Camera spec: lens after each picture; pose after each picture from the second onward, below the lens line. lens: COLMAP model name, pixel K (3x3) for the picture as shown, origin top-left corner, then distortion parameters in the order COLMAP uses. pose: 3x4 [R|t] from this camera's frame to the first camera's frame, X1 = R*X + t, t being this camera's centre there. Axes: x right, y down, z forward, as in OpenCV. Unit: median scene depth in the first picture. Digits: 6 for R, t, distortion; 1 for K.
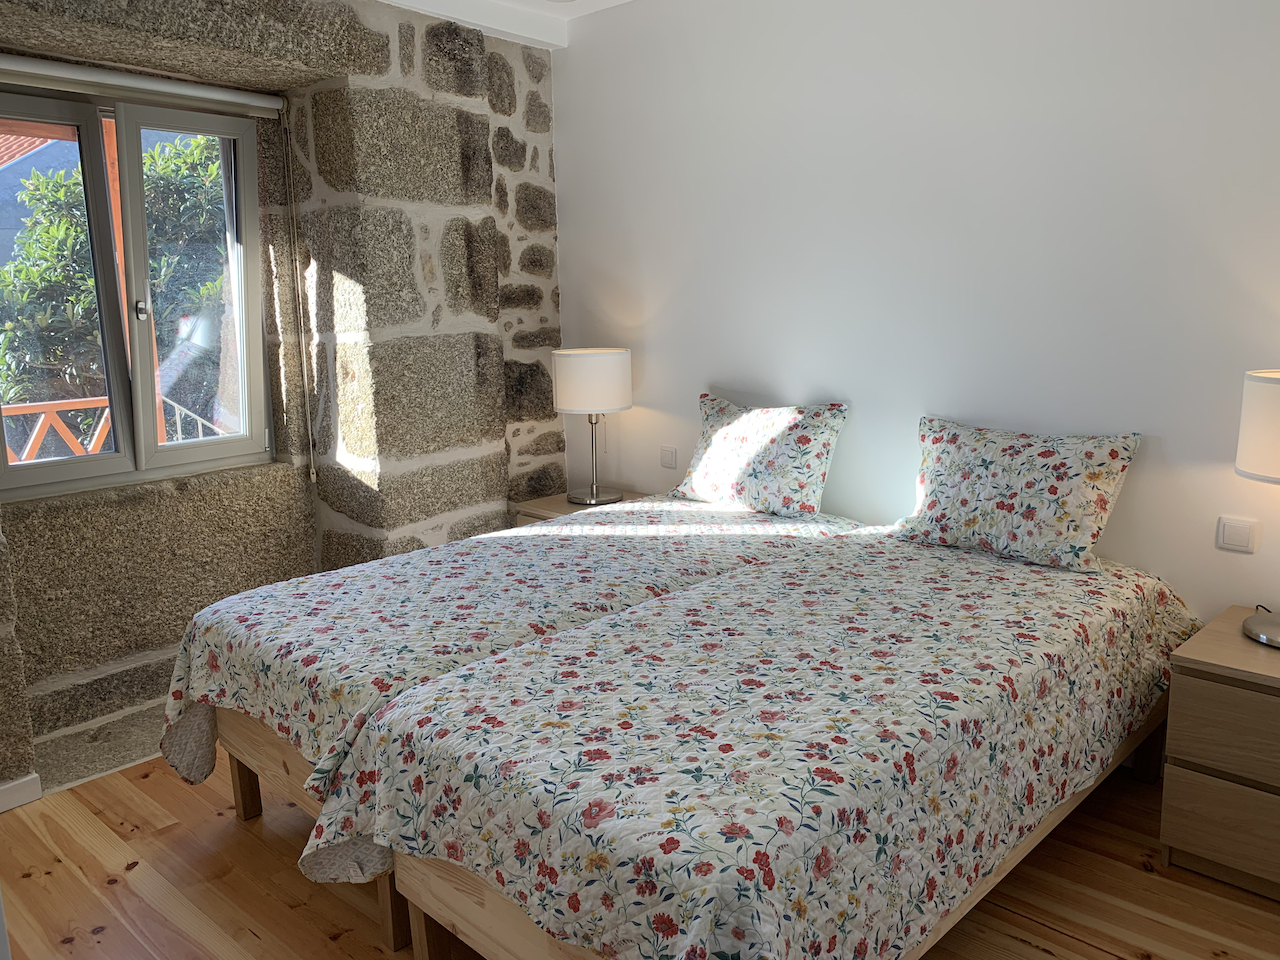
lens RADIAL K [[986.5, 0, 633.7], [0, 986.5, 481.9], [0, 0, 1]] dist [0.010146, -0.006981]
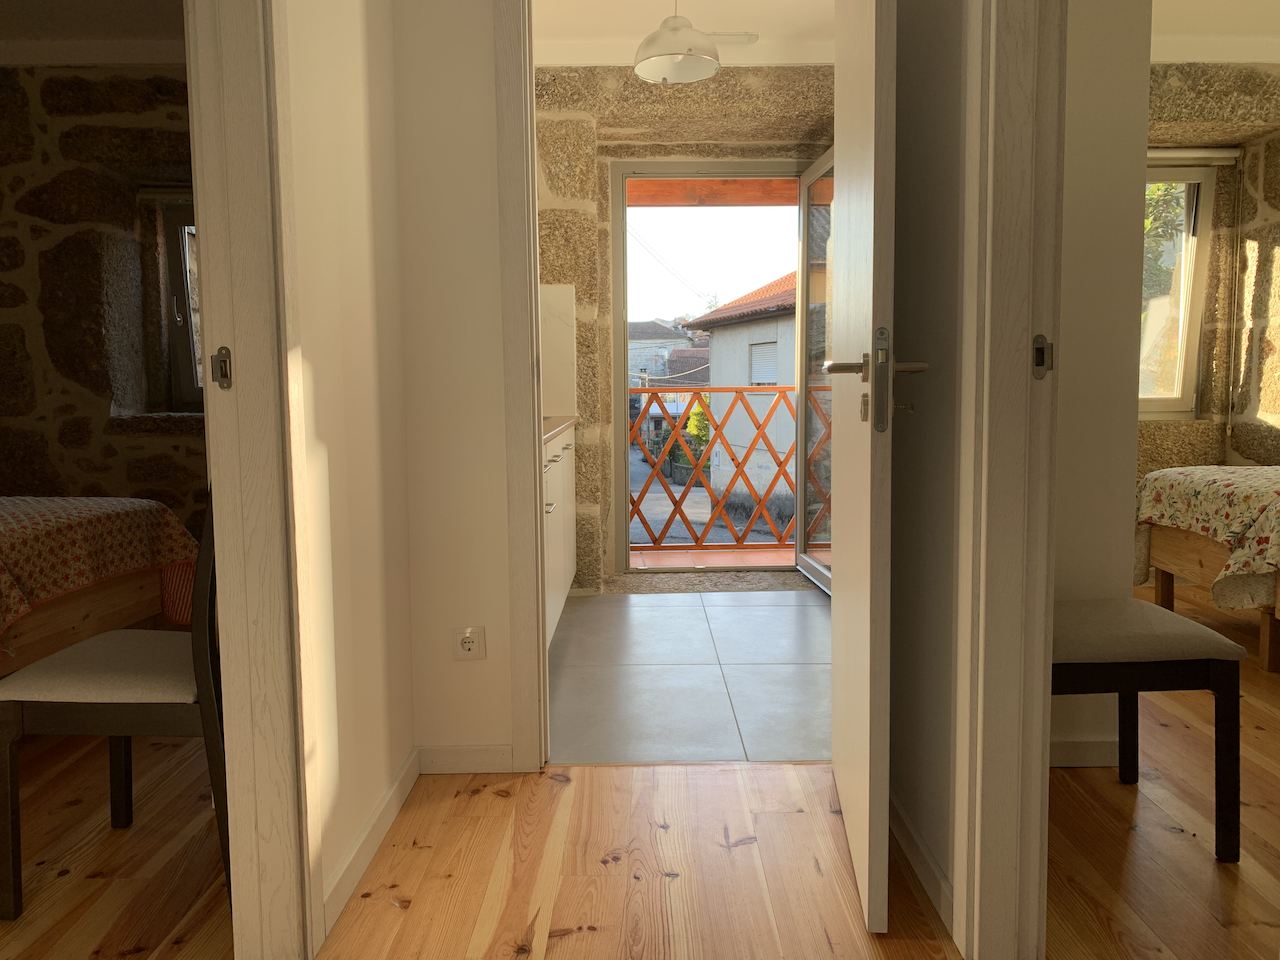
lens RADIAL K [[986.5, 0, 631.5], [0, 986.5, 471.9], [0, 0, 1]] dist [0.010146, -0.006981]
pose [[0.667191, 0.077870, -0.740806, 0.144682], [-0.135960, 0.990545, -0.018328, 0.215027], [0.732374, 0.112948, 0.671469, -0.537293]]
